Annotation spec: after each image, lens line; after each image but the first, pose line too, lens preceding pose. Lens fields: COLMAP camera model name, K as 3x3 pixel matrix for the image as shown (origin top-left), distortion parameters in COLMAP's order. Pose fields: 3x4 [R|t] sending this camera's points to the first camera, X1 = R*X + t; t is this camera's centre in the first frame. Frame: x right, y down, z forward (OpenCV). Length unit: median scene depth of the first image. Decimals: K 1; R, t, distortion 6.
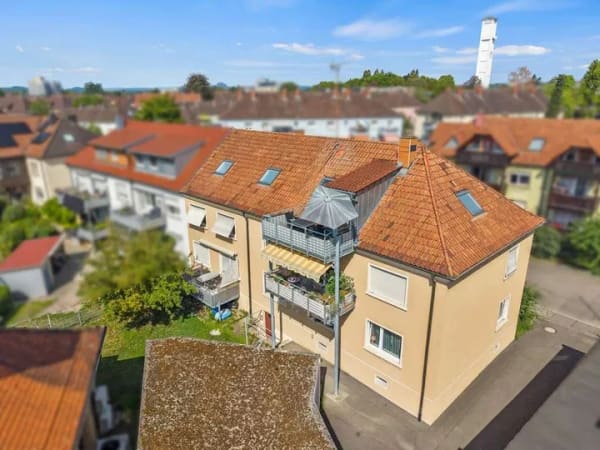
lens RADIAL K [[399.5, 0, 295.8], [0, 399.5, 225.5], [0, 0, 1]] dist [0.037396, -0.048771]
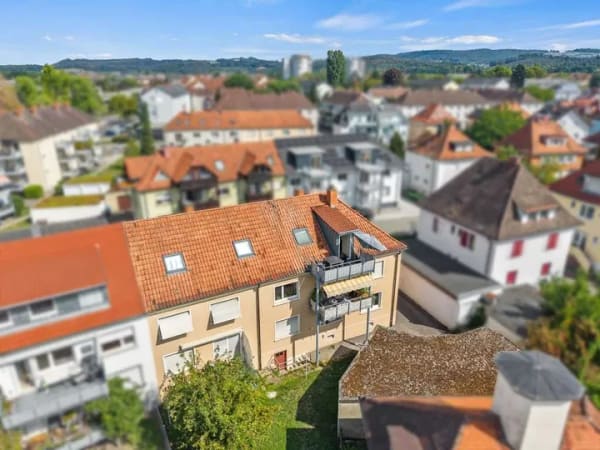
lens RADIAL K [[399.5, 0, 295.8], [0, 399.5, 225.5], [0, 0, 1]] dist [0.037396, -0.048771]
pose [[0.286227, -0.328160, 0.900214, -0.937582], [0.299135, 0.923167, 0.241416, -0.378183], [-0.910271, 0.200185, 0.362399, 0.405729]]
